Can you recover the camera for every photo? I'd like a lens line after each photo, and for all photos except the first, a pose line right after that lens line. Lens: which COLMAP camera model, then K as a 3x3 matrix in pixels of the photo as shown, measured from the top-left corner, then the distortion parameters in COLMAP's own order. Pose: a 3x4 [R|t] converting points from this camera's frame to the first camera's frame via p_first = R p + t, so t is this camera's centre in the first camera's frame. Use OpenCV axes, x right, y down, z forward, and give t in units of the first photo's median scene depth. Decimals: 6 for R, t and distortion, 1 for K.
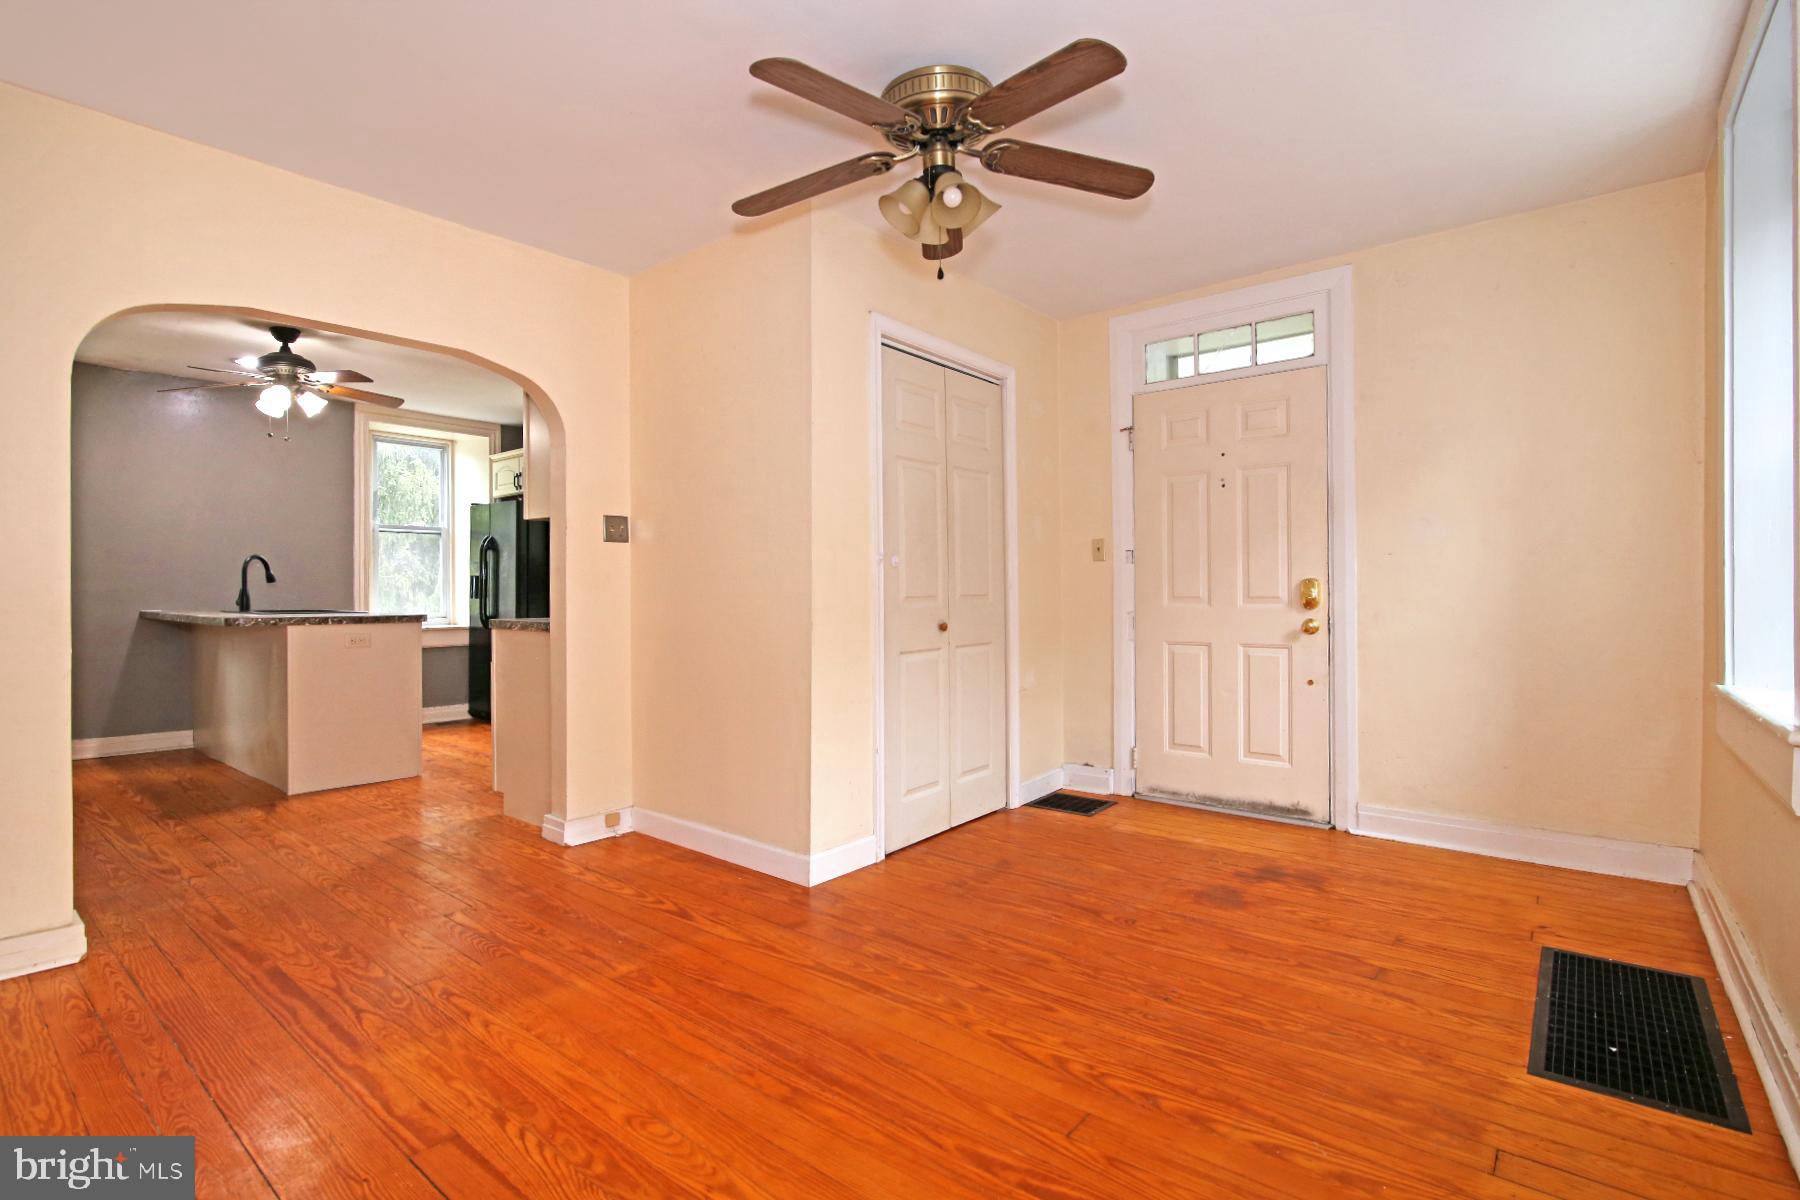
lens RADIAL K [[857.4, 0, 905.6], [0, 857.4, 593.3], [0, 0, 1]] dist [-0.015033, 0.004546]
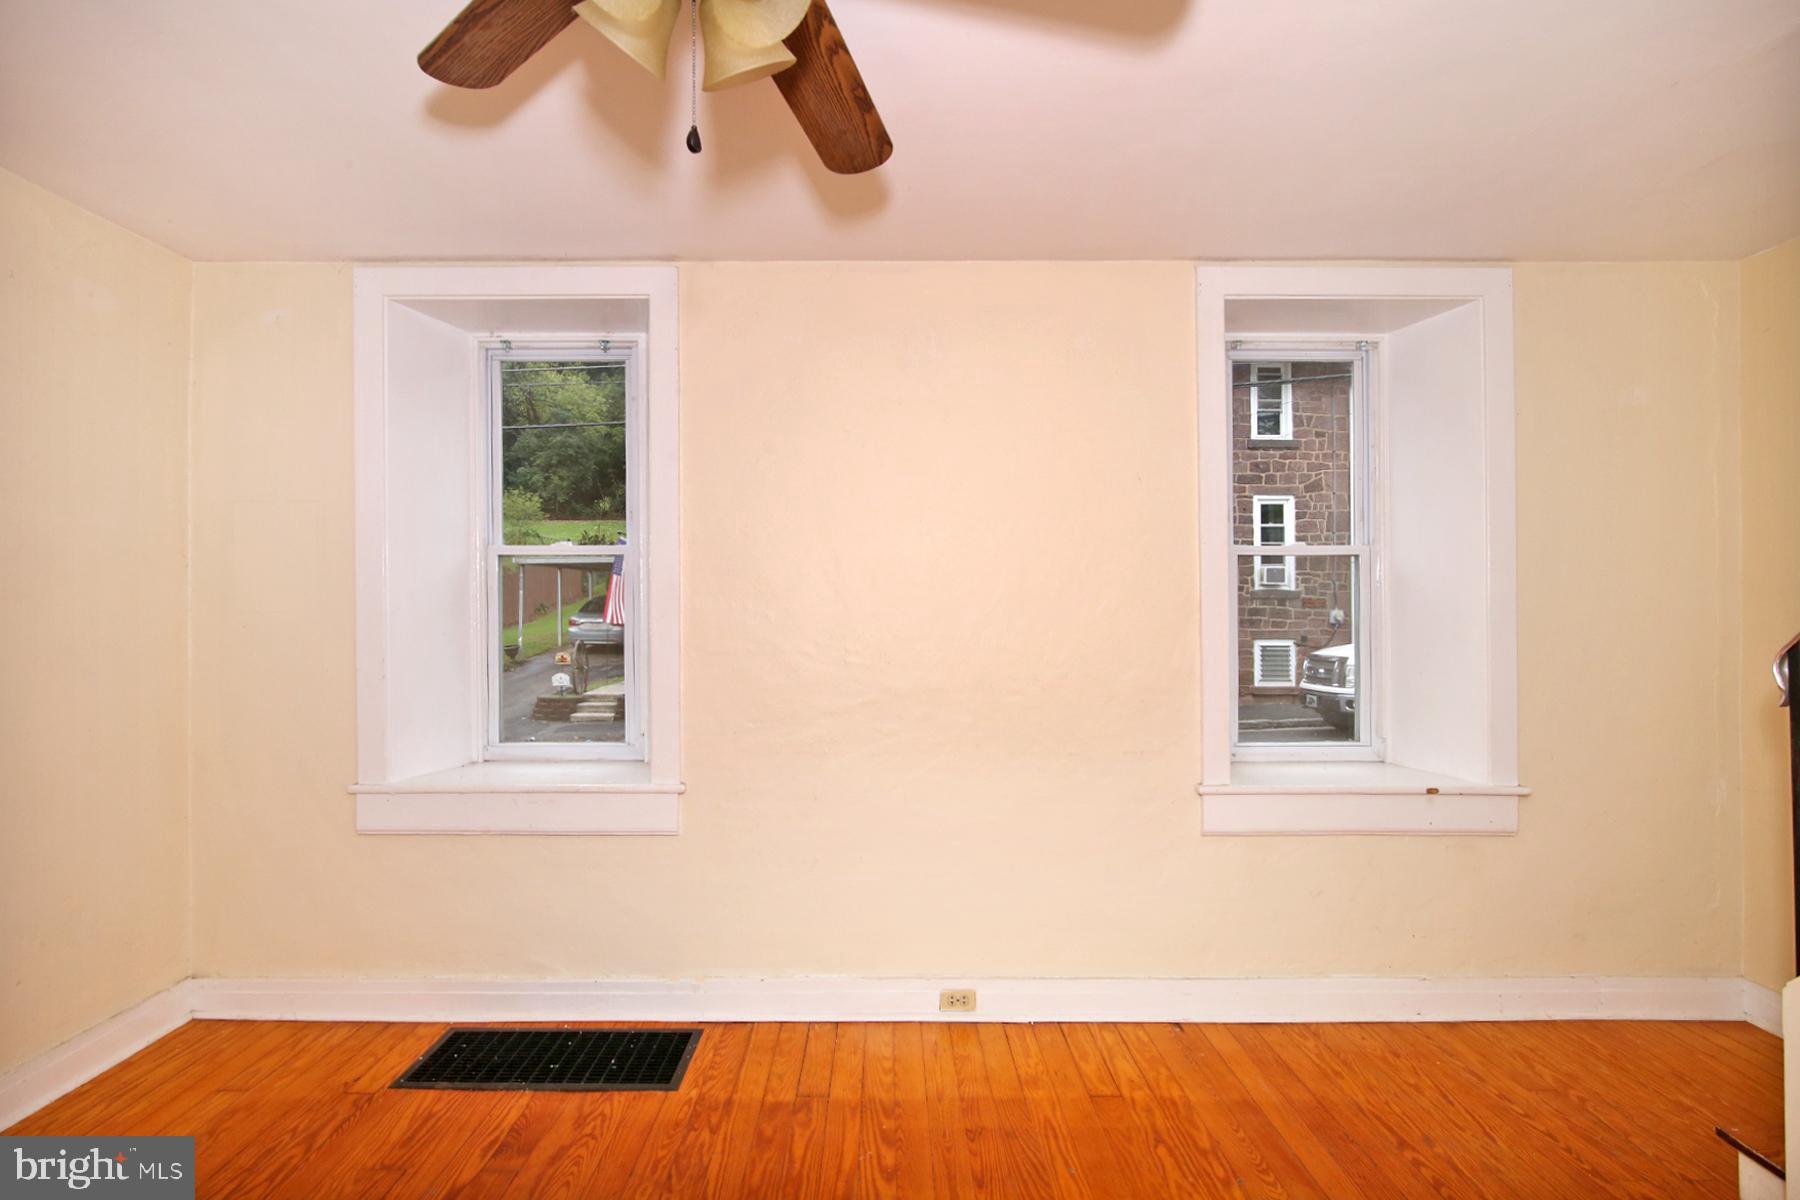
lens RADIAL K [[857.4, 0, 896.3], [0, 857.4, 610.1], [0, 0, 1]] dist [-0.015033, 0.004546]
pose [[-0.643448, 0.003629, 0.765481, -0.415146], [0.000491, 0.999991, -0.004328, -0.142607], [-0.765490, -0.002409, -0.643444, 1.336964]]
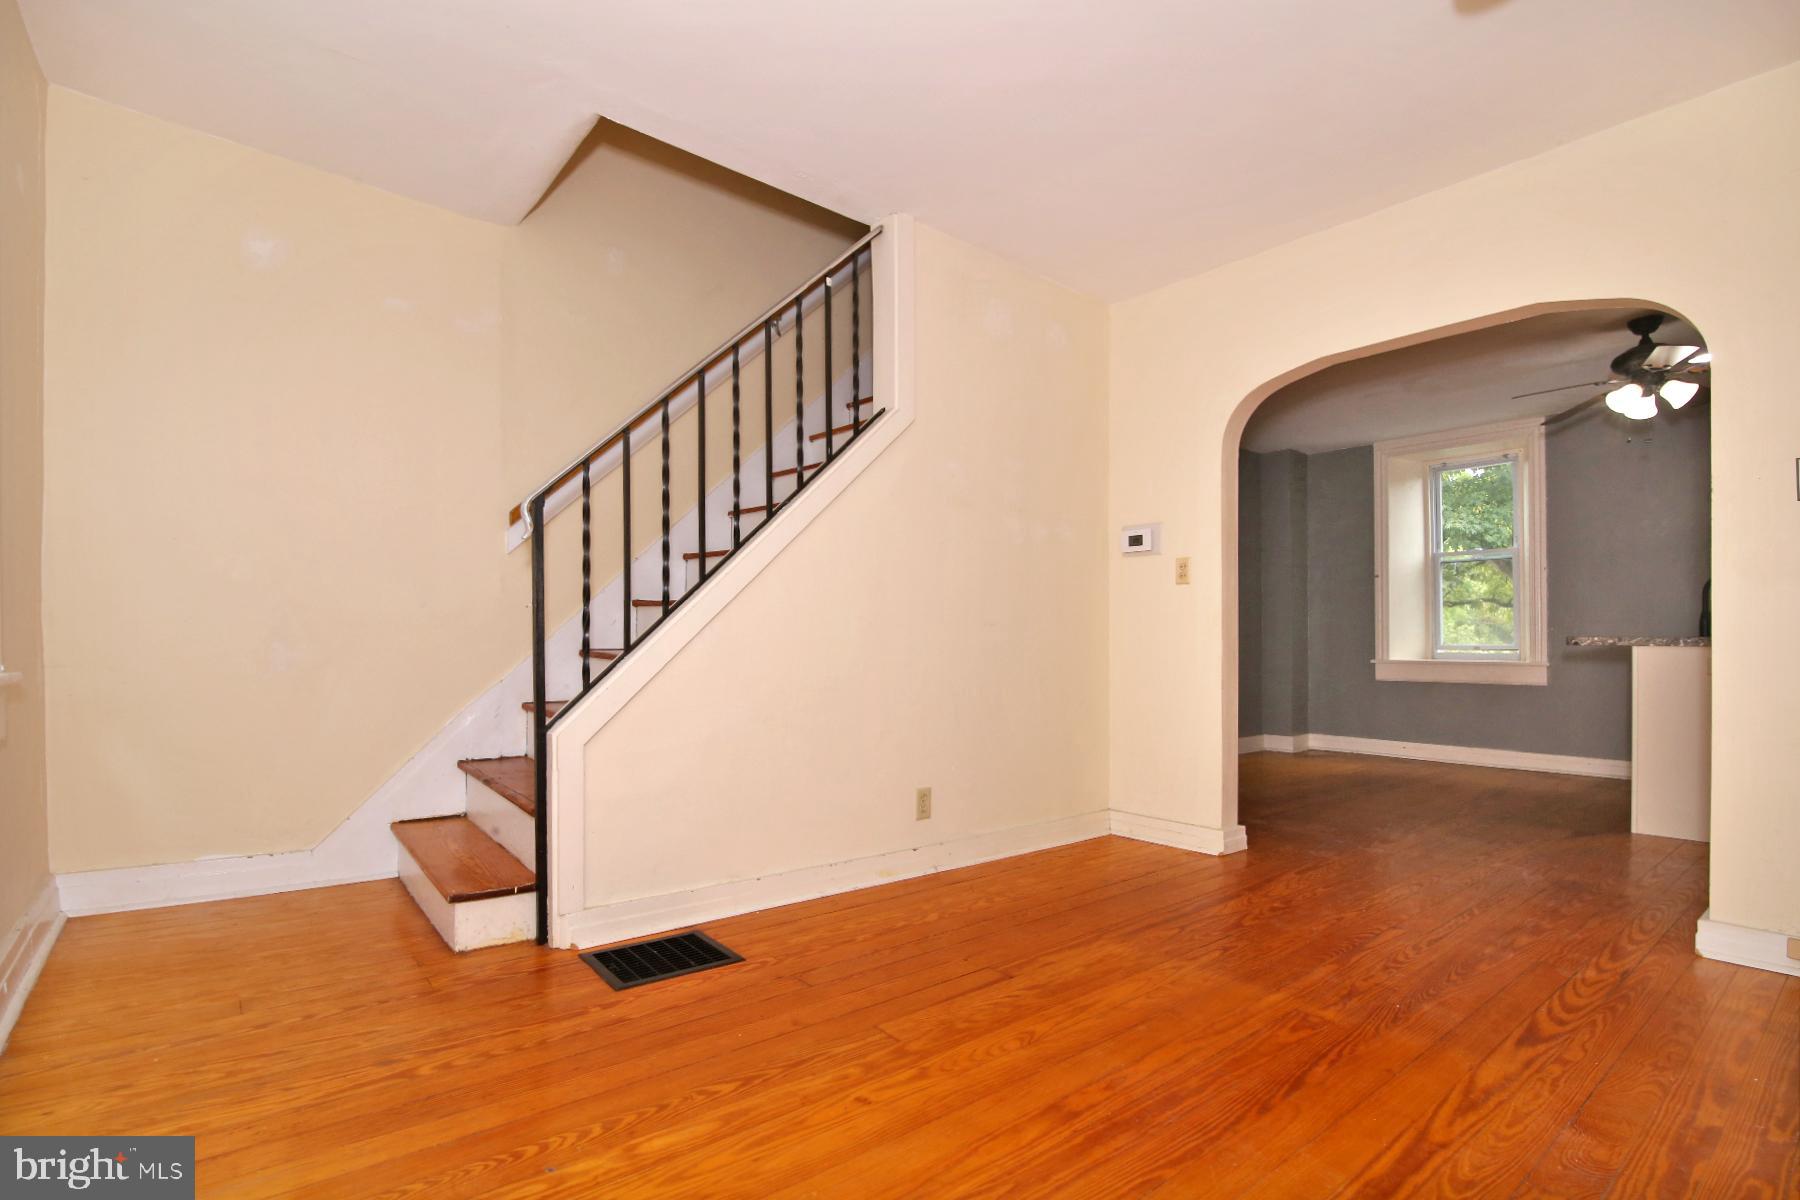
lens RADIAL K [[857.4, 0, 897.4], [0, 857.4, 634.2], [0, 0, 1]] dist [-0.015033, 0.004546]
pose [[-0.180408, -0.015199, -0.983474, 0.618680], [-0.011880, 0.999841, -0.013273, 0.095306], [0.983520, 0.009289, -0.180560, 0.803401]]
